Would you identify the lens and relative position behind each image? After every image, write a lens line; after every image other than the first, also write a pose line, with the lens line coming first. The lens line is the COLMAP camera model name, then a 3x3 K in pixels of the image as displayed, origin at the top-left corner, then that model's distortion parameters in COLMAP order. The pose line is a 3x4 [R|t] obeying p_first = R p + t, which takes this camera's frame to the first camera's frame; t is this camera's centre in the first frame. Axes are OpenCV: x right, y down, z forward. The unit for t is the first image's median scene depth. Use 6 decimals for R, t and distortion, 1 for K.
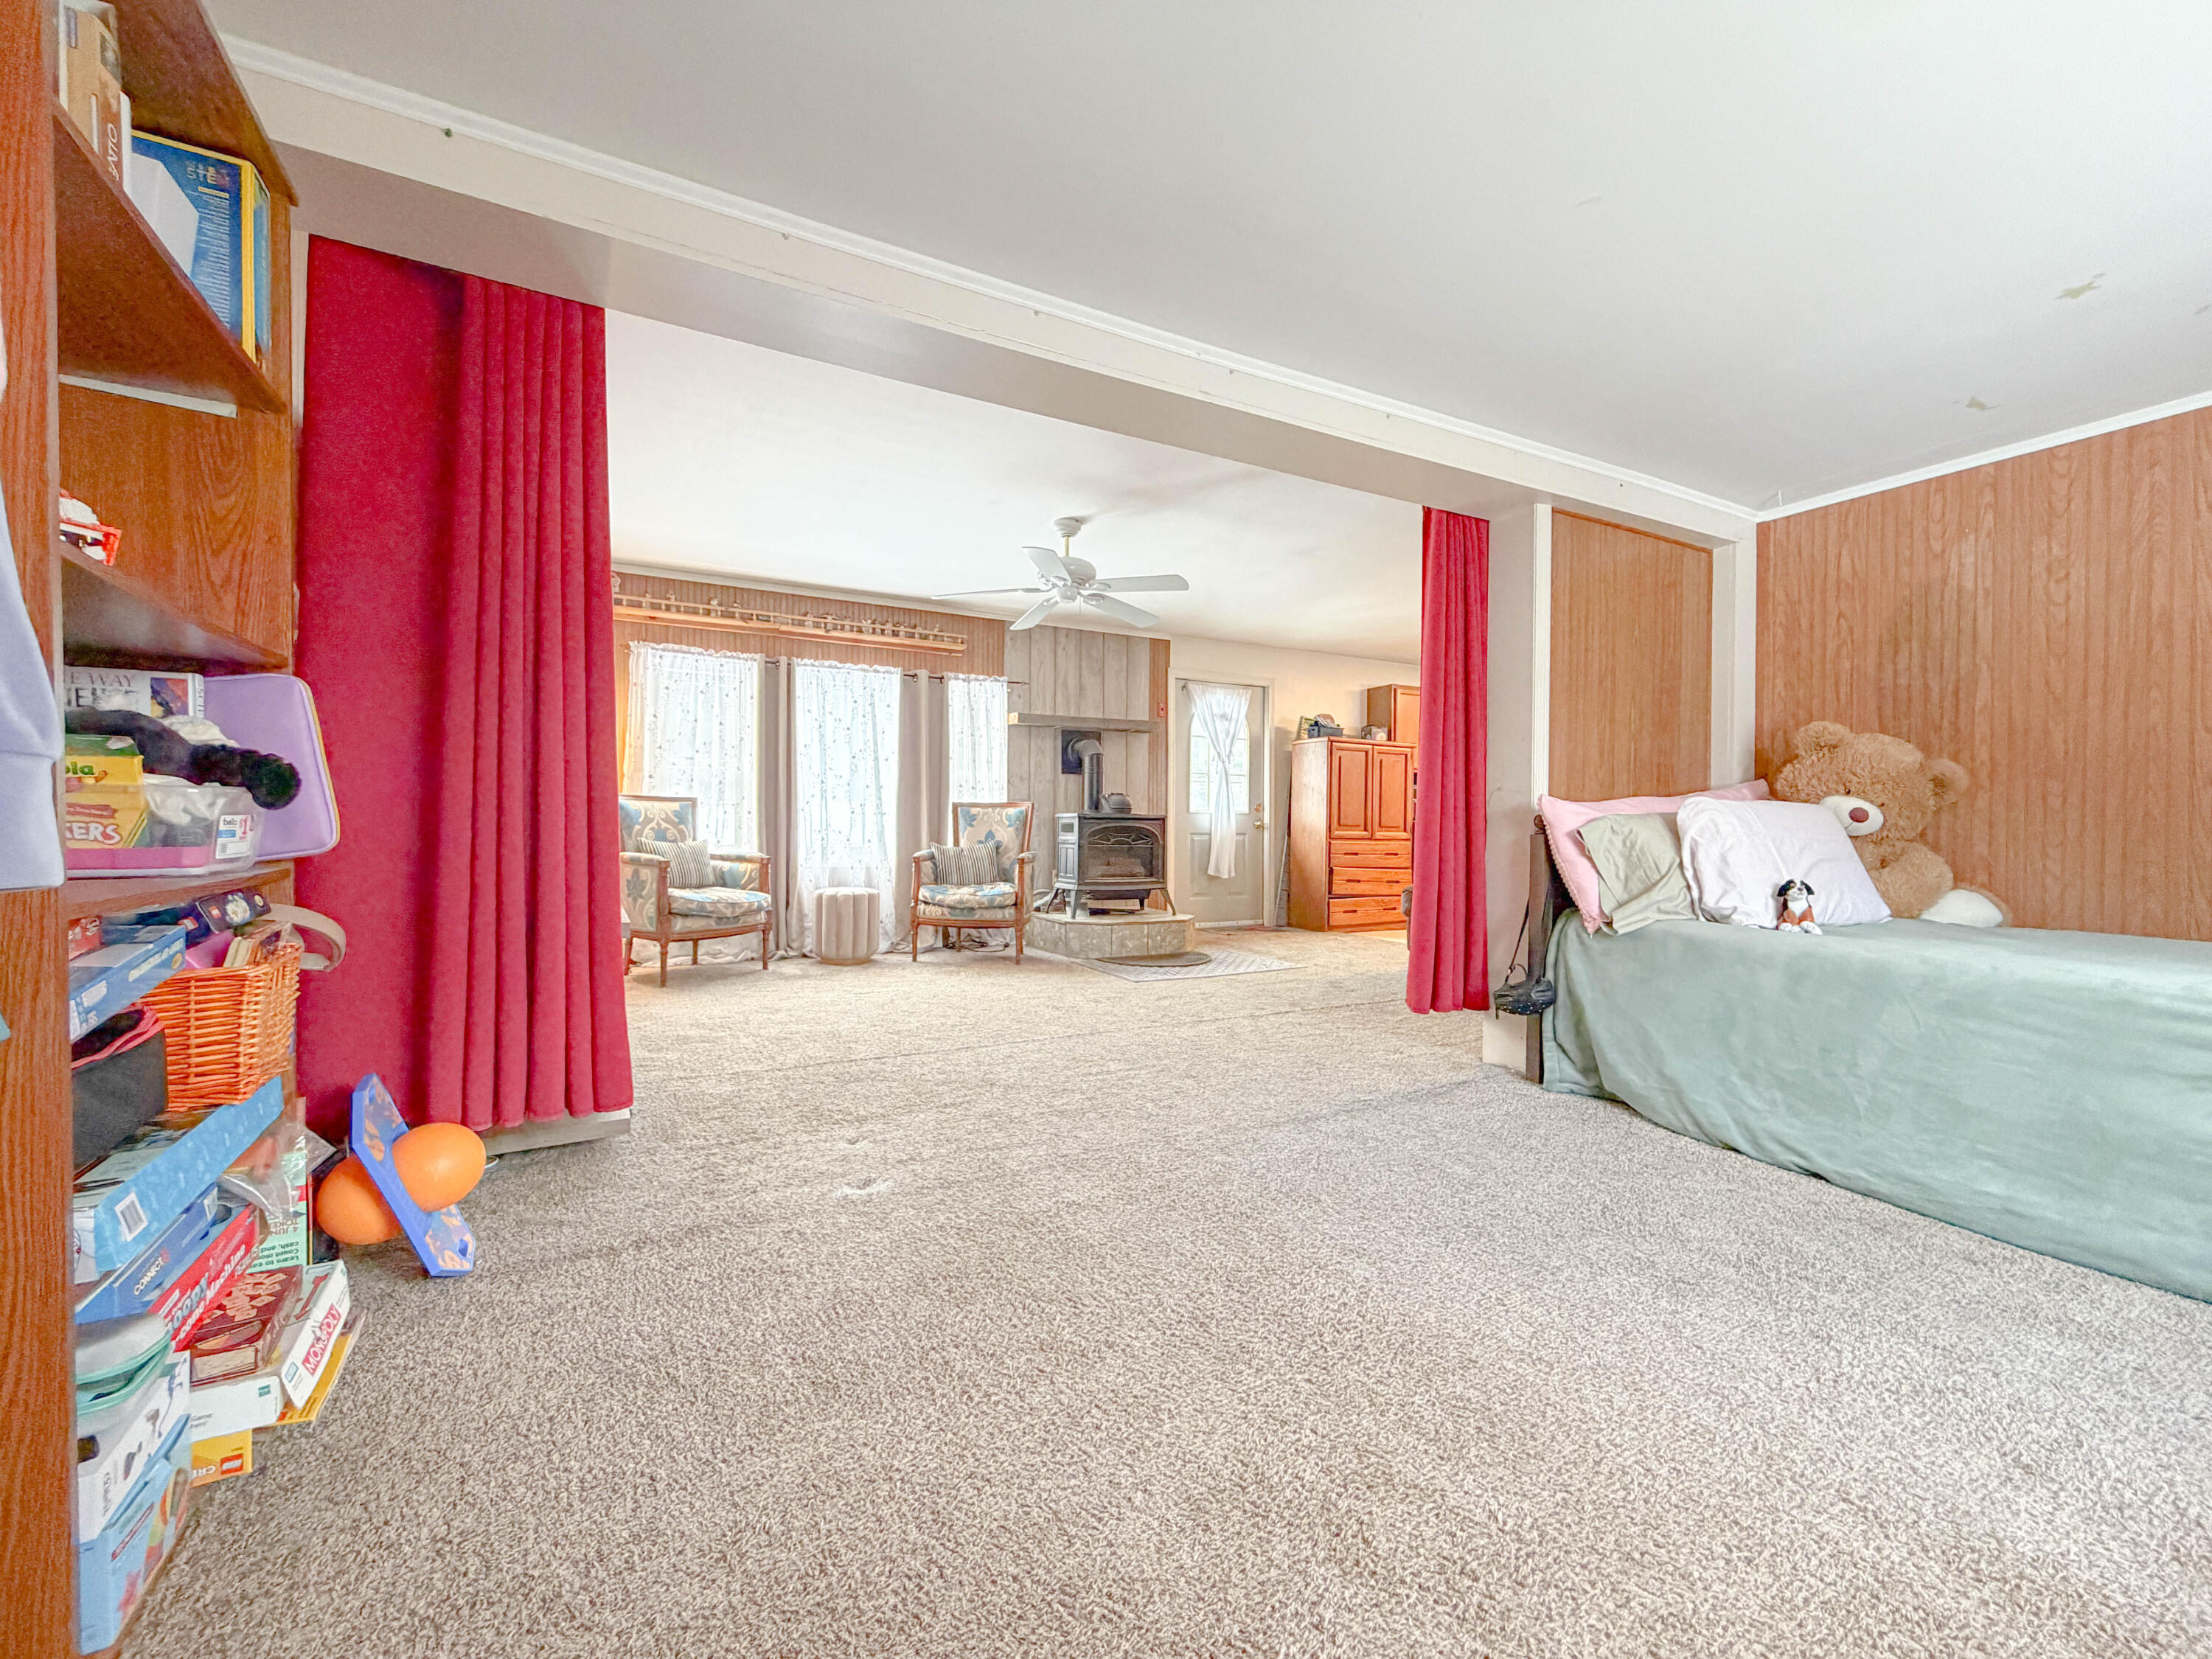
lens RADIAL K [[880.2, 0, 1108.3], [0, 880.2, 834.2], [0, 0, 1]] dist [-0.002124, 0.000003]
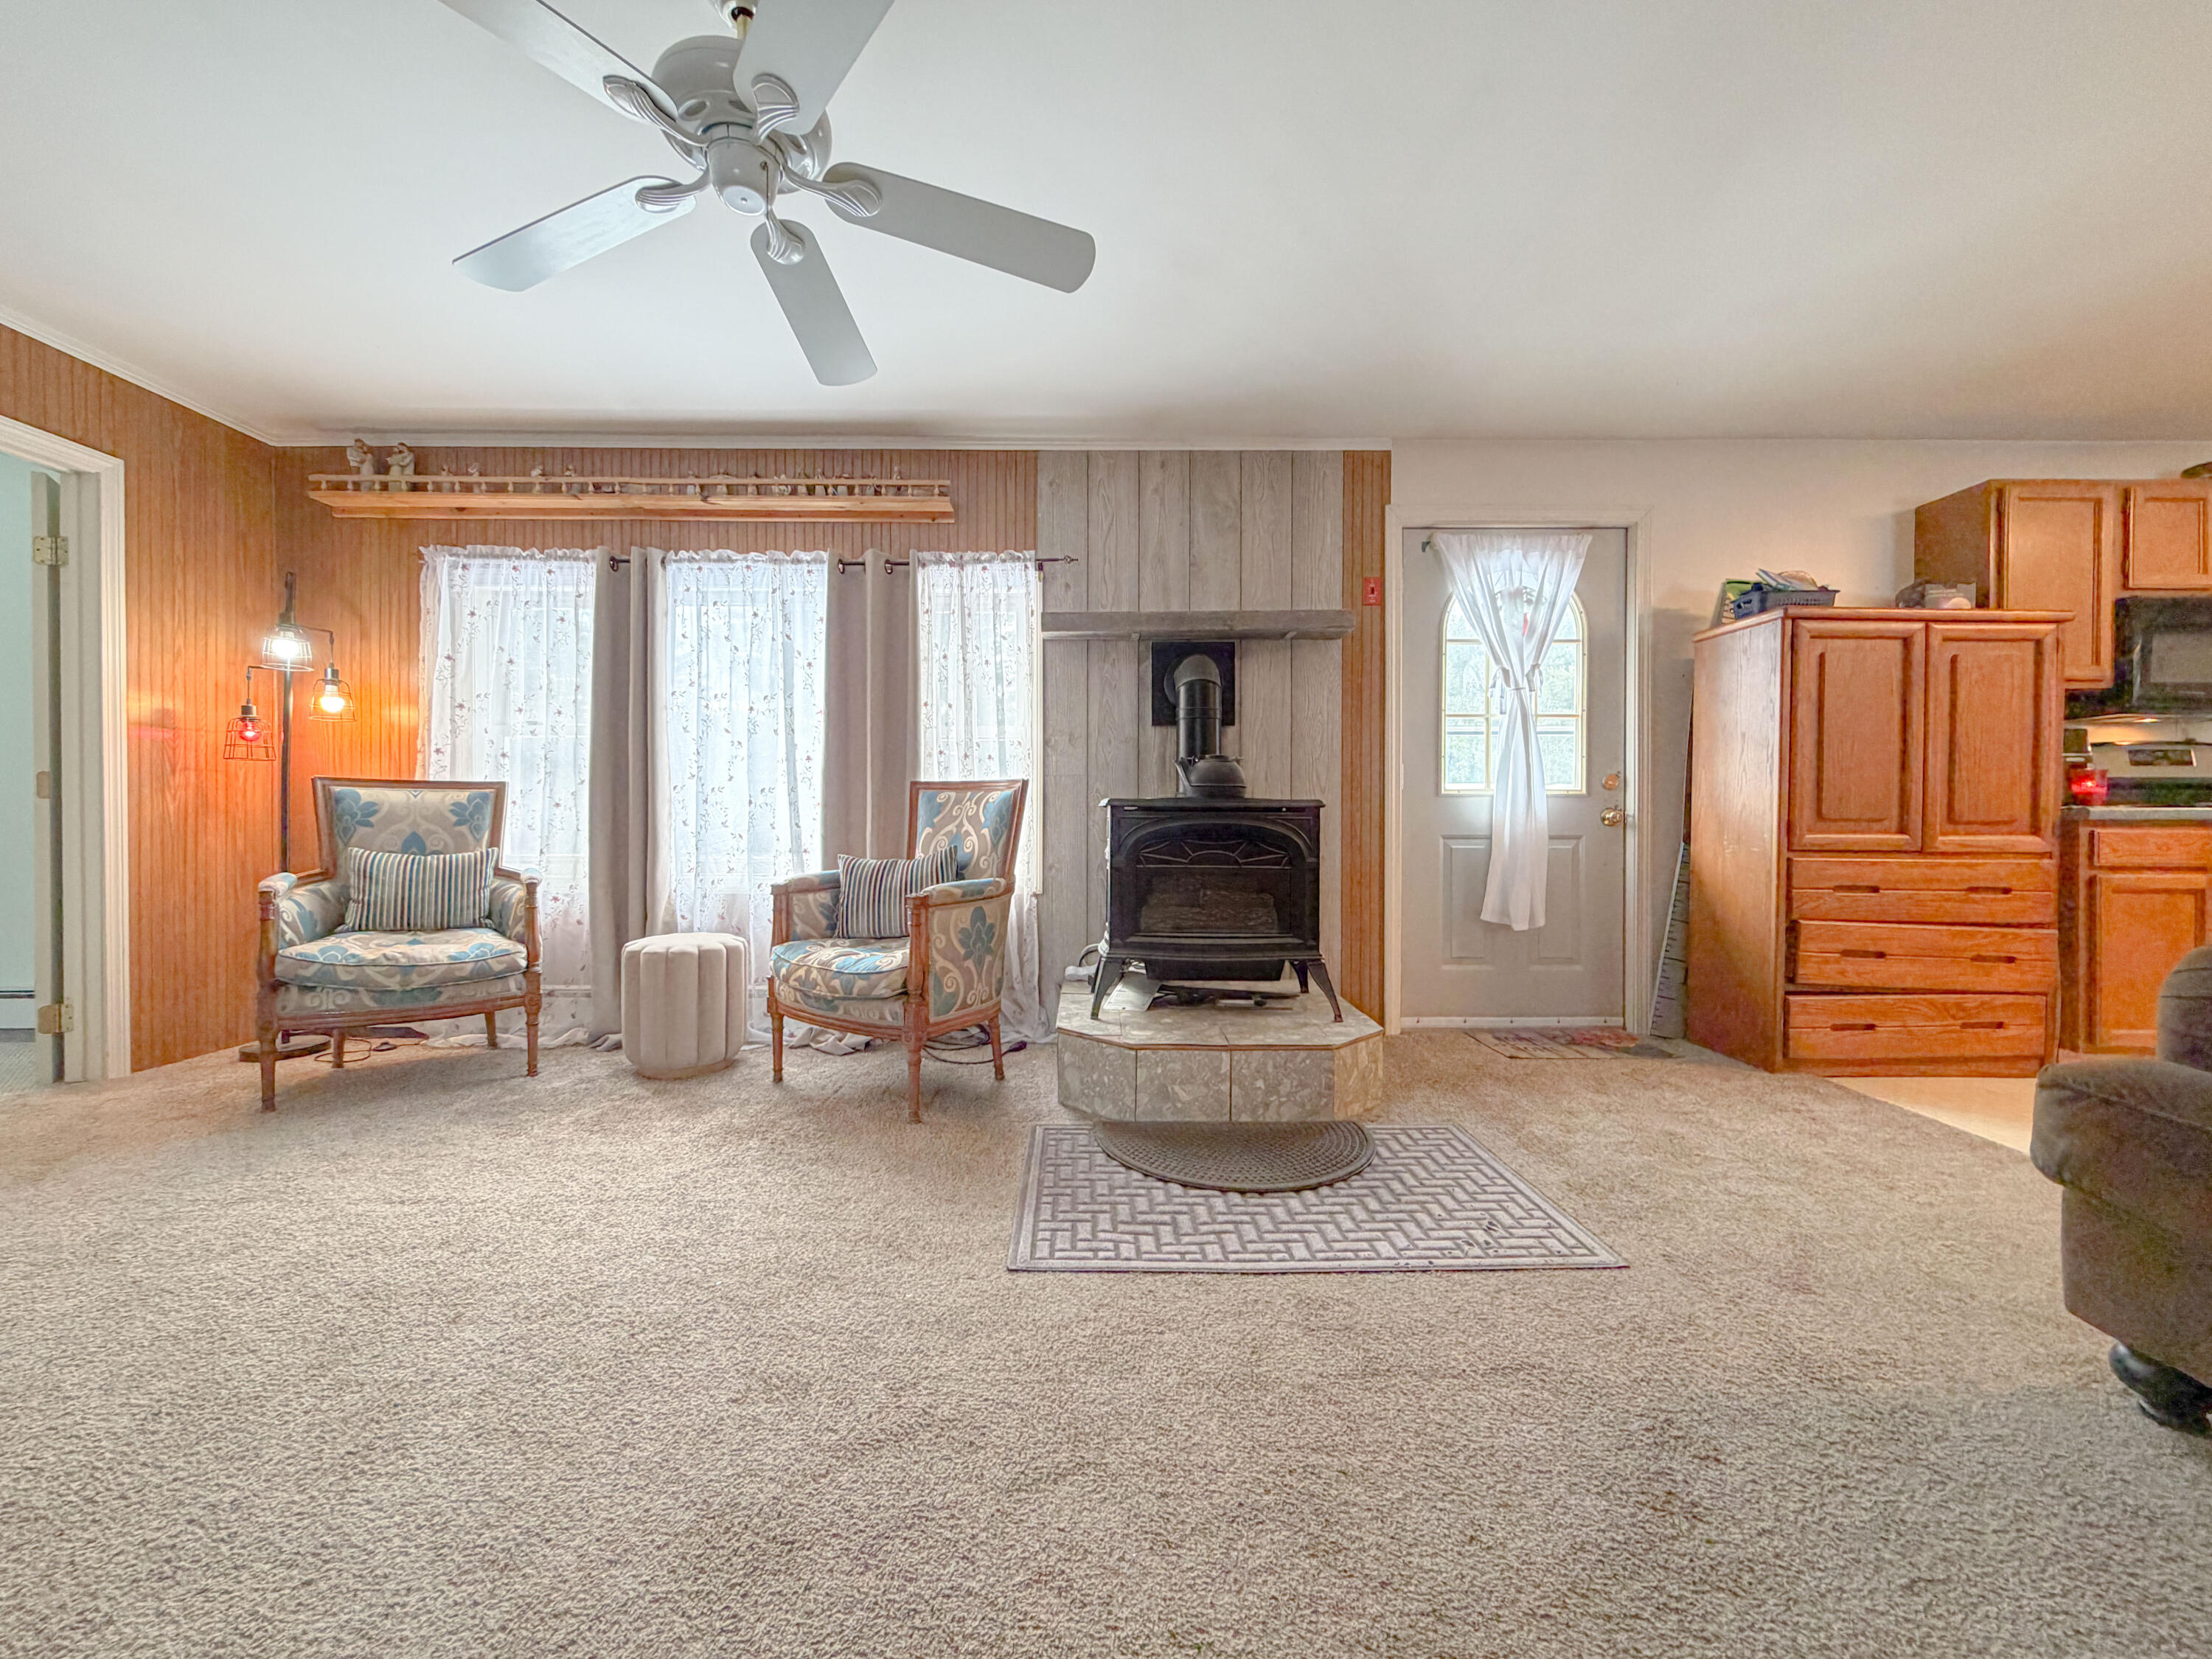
lens RADIAL K [[880.2, 0, 1097.9], [0, 880.2, 827.4], [0, 0, 1]] dist [-0.002124, 0.000003]
pose [[0.886193, 0.000141, -0.463316, 0.354928], [0.000887, 0.999998, 0.002001, -0.017410], [0.463315, -0.002184, 0.886191, 1.100397]]
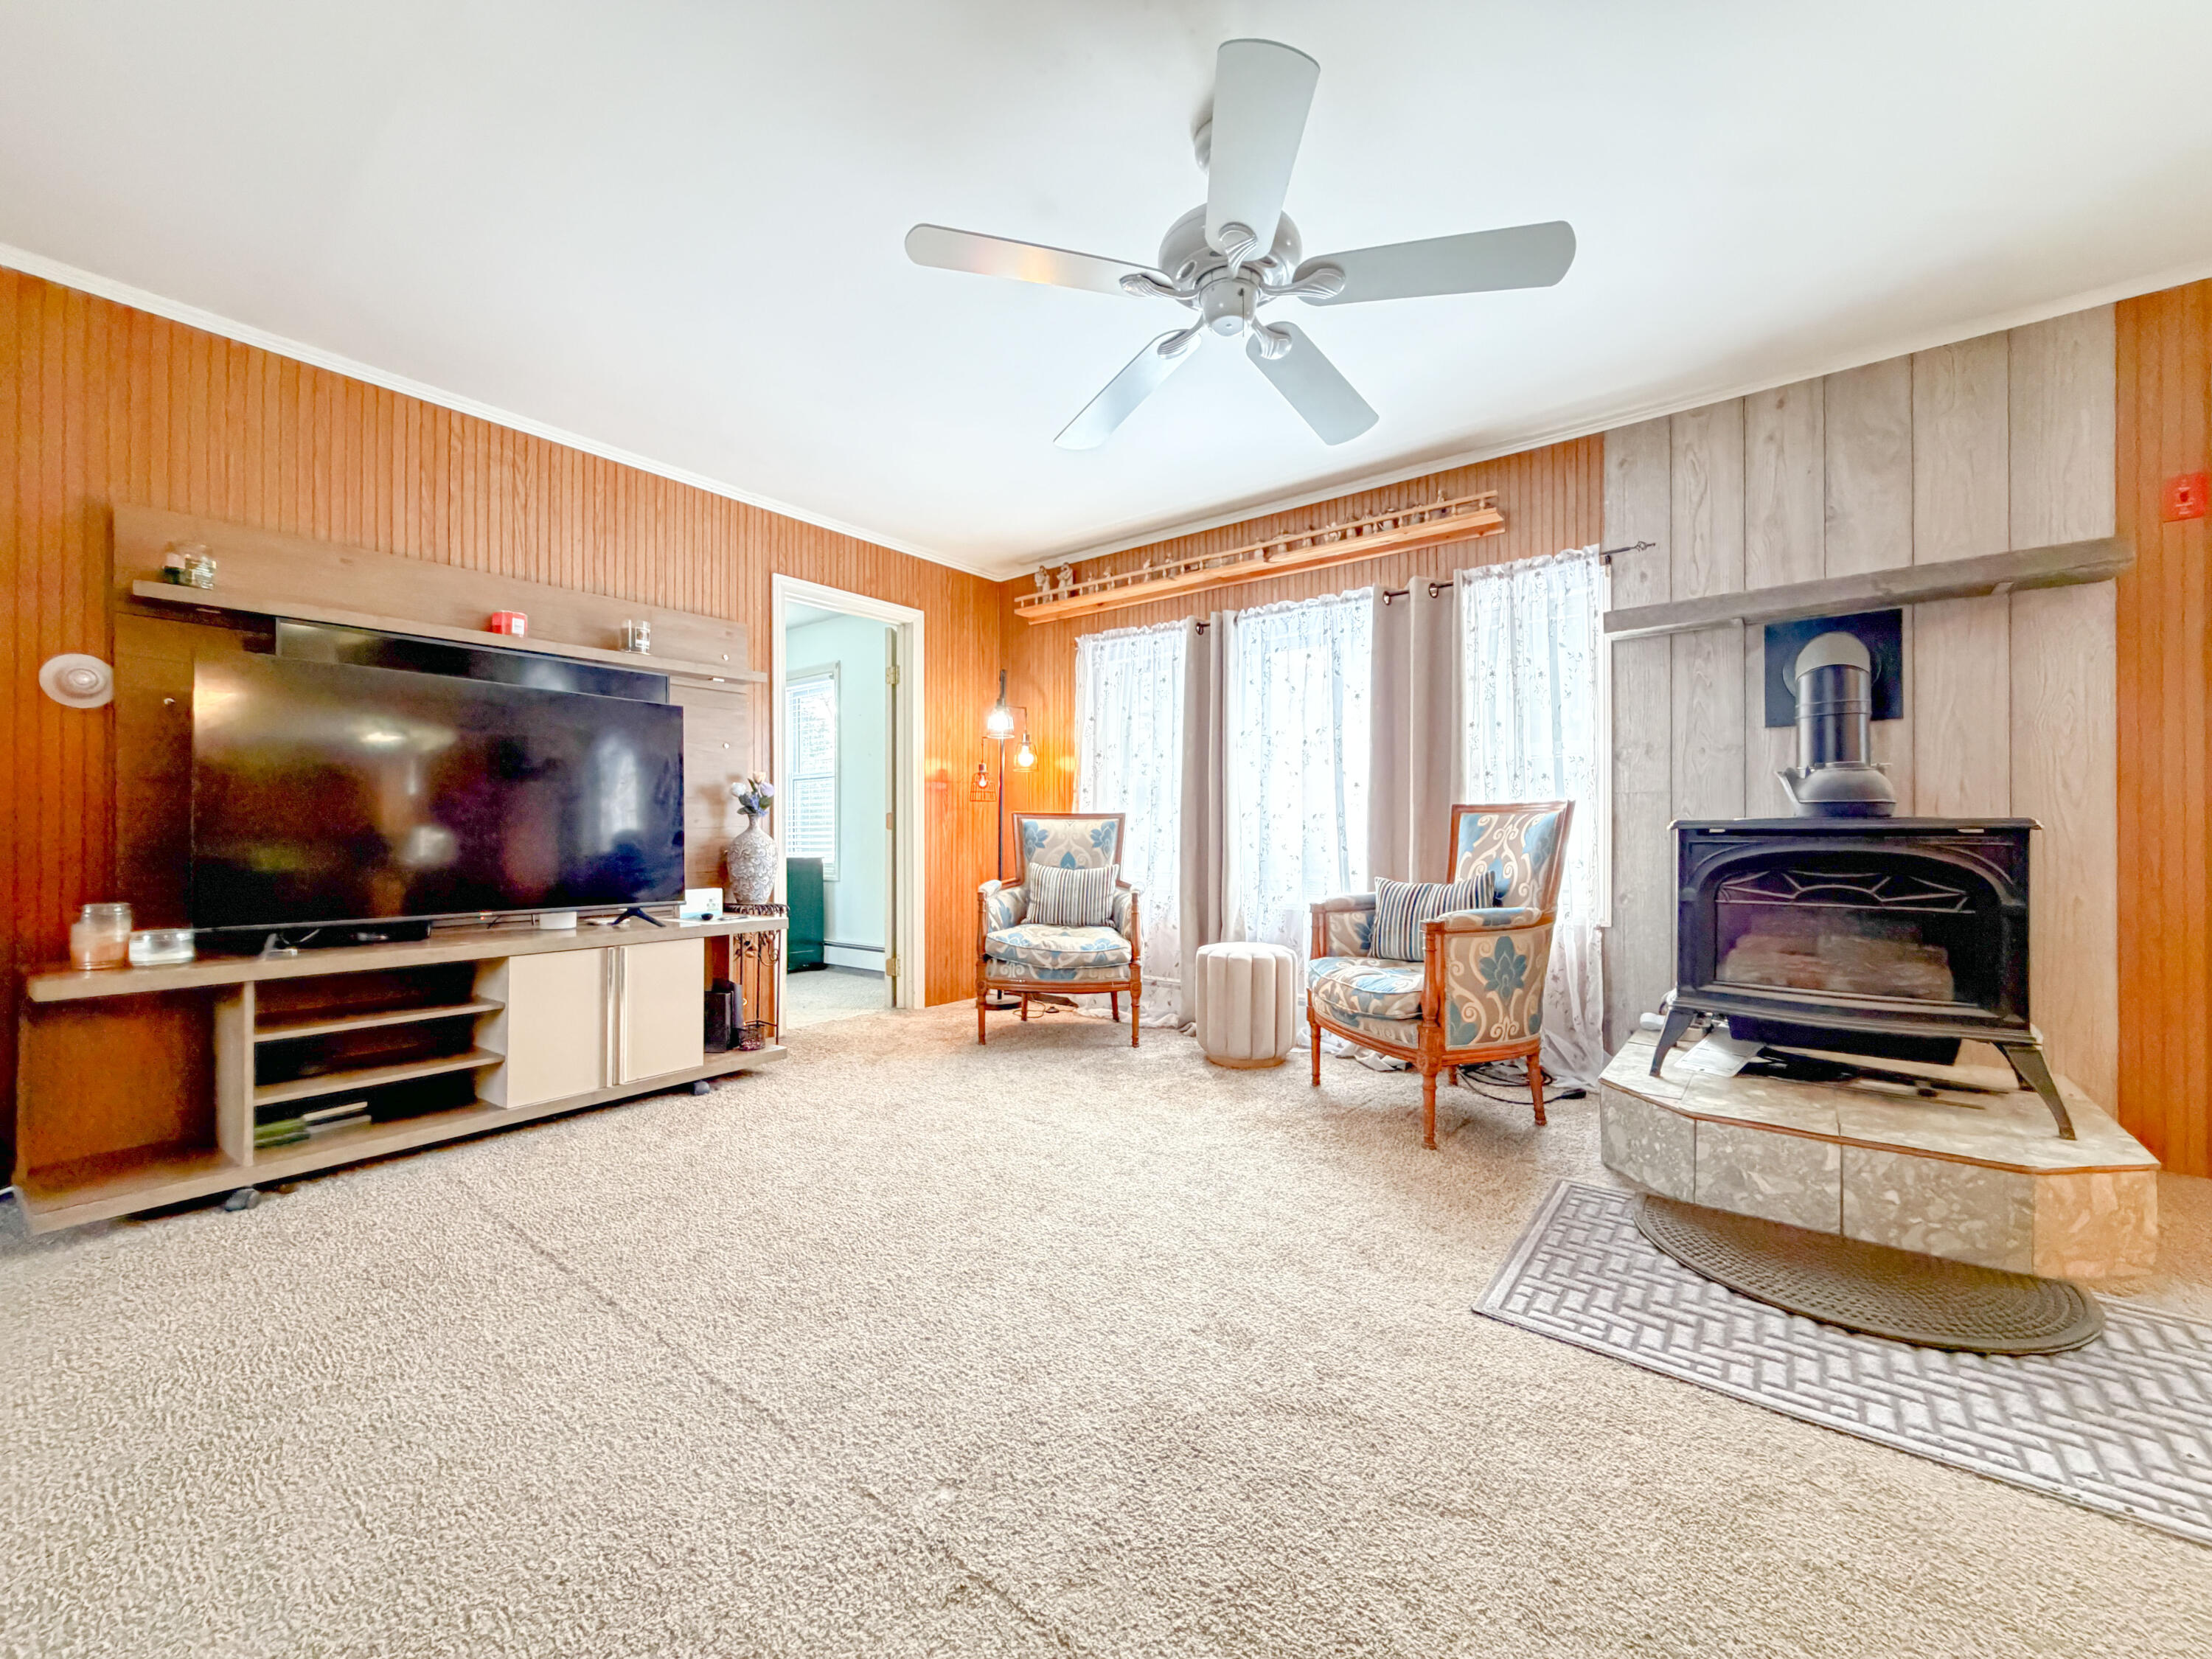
lens RADIAL K [[880.2, 0, 1106.4], [0, 880.2, 834.1], [0, 0, 1]] dist [-0.002124, 0.000003]
pose [[0.404594, -0.008386, -0.914458, 0.453429], [-0.002396, 0.999945, -0.010230, -0.024278], [0.914493, 0.006330, 0.404551, 1.138568]]
